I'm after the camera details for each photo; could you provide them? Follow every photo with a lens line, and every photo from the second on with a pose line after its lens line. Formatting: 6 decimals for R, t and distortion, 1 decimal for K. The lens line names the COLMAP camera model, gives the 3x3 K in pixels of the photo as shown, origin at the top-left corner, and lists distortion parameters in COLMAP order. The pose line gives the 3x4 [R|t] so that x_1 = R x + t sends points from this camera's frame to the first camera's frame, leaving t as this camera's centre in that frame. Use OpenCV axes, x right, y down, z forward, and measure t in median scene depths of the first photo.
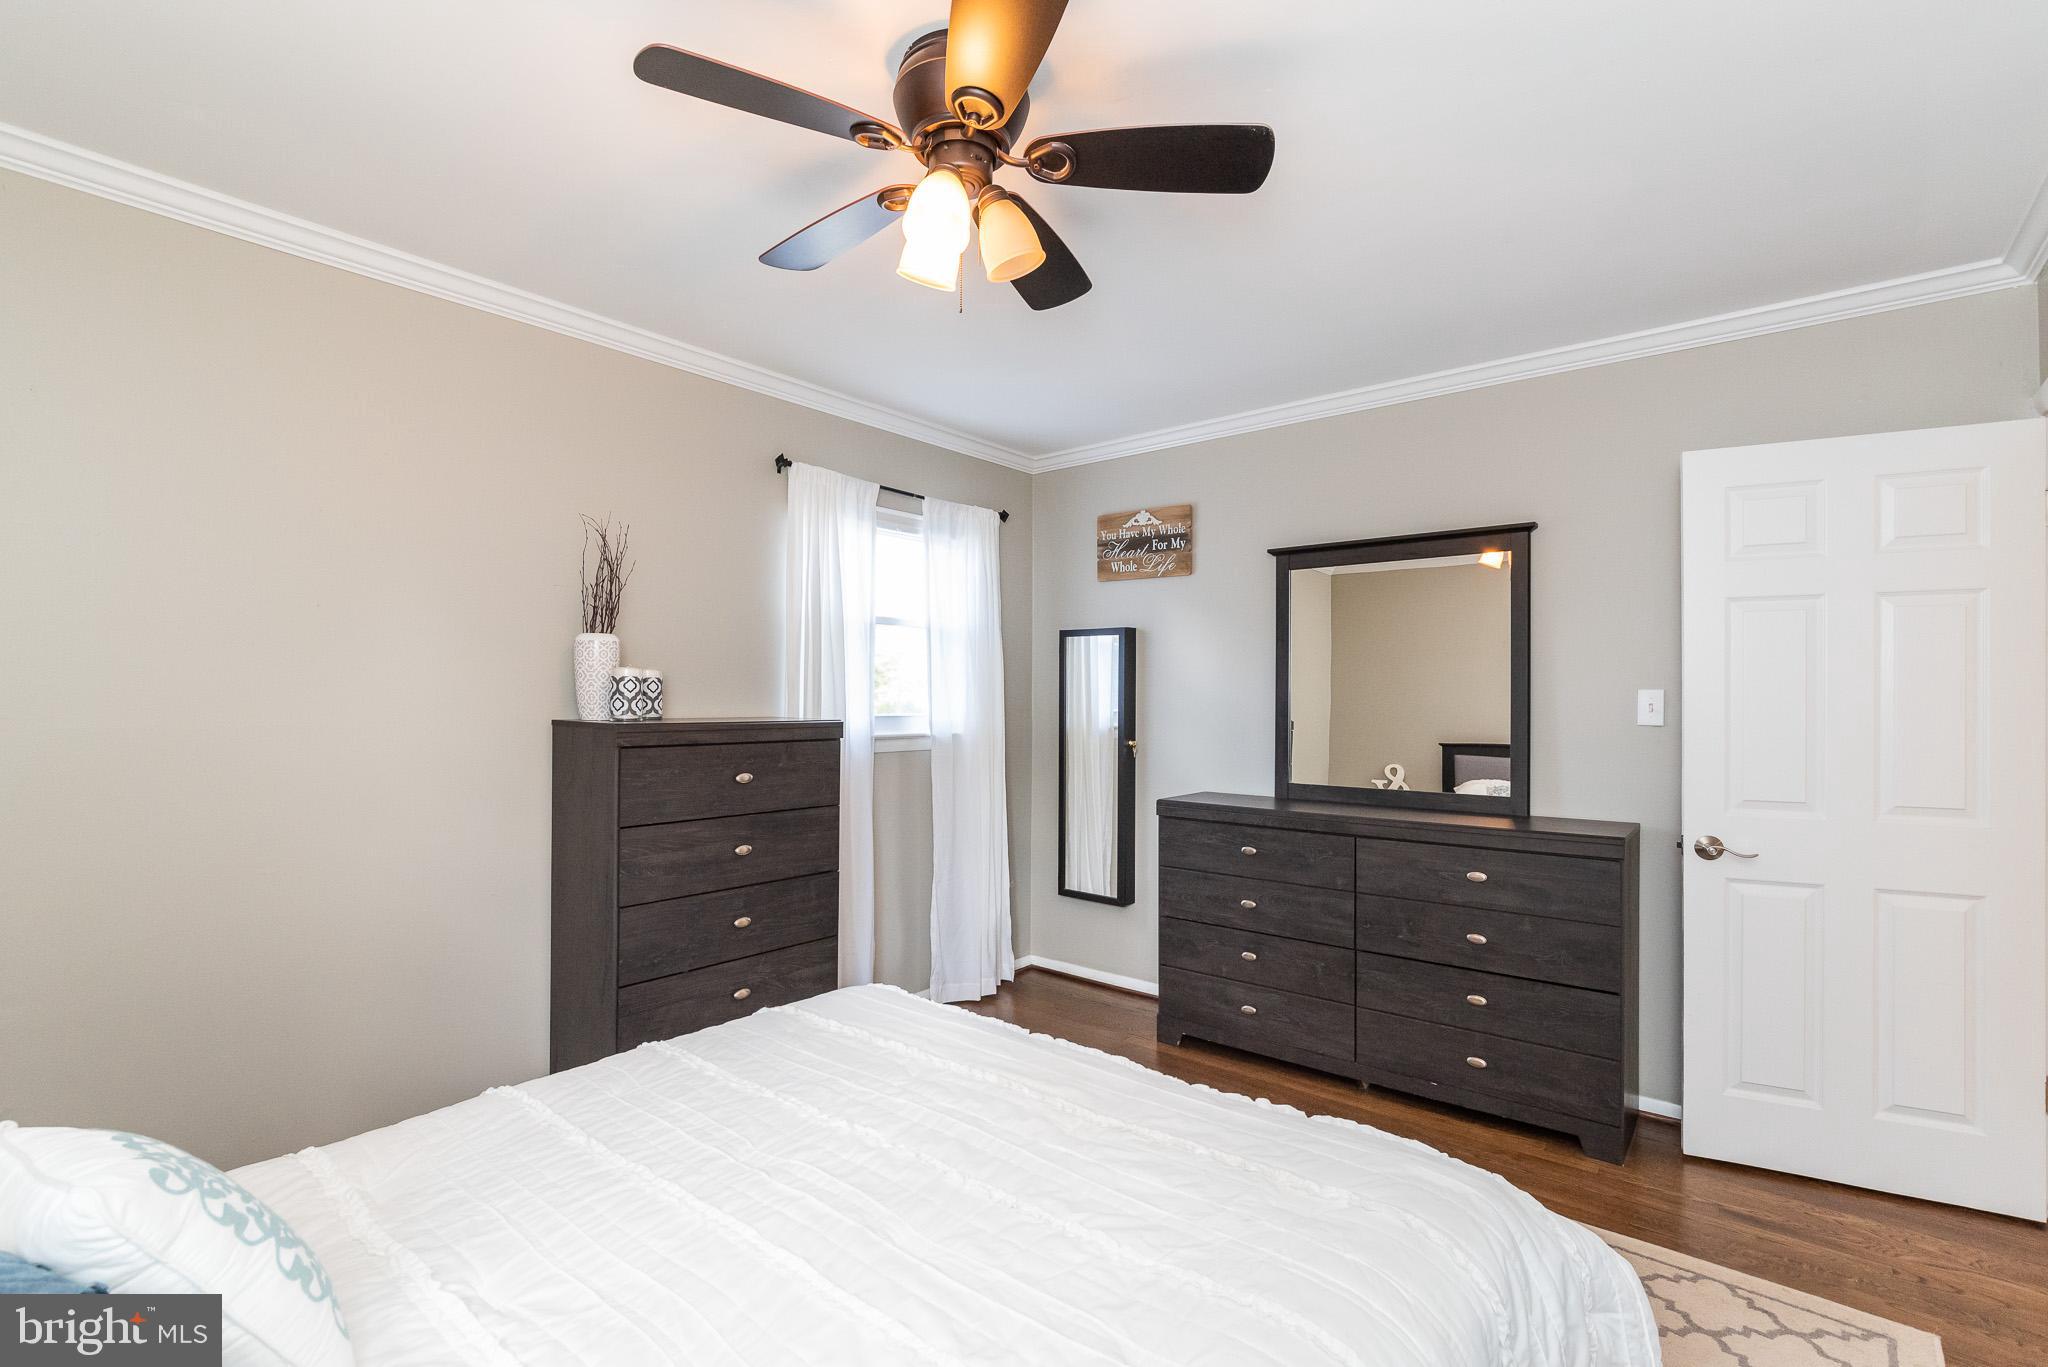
lens RADIAL K [[921.4, 0, 1016.8], [0, 921.4, 696.8], [0, 0, 1]] dist [-0.003151, -0.000244]
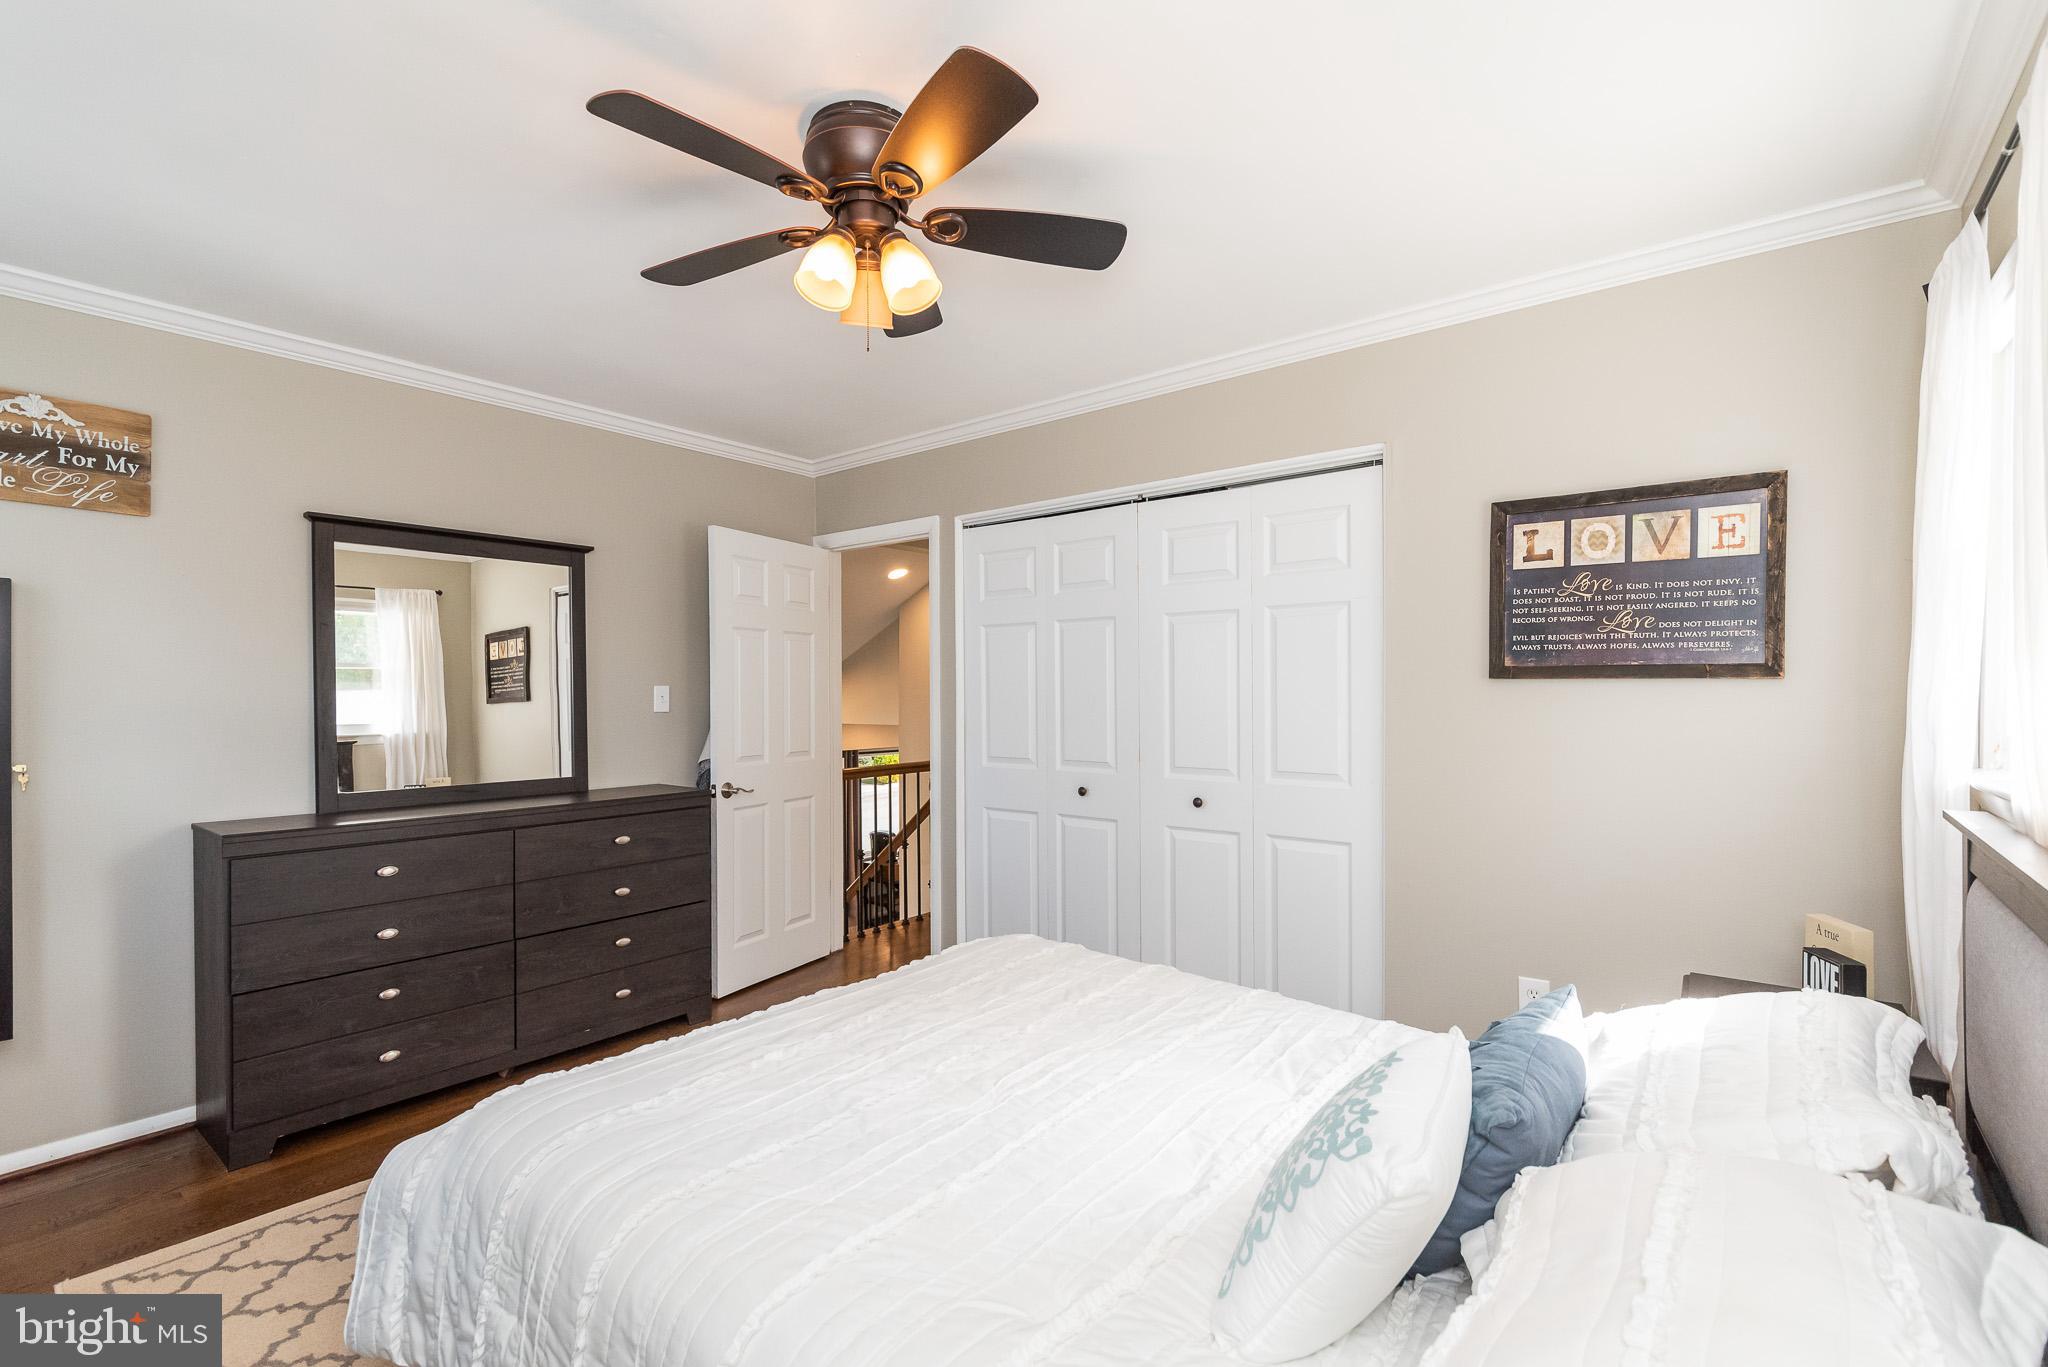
lens RADIAL K [[921.4, 0, 1016.8], [0, 921.4, 696.8], [0, 0, 1]] dist [-0.003151, -0.000244]
pose [[-0.010065, -0.008195, 0.999916, -0.610043], [0.002651, 0.999963, 0.008222, -0.001048], [-0.999946, 0.002734, -0.010043, 0.423182]]
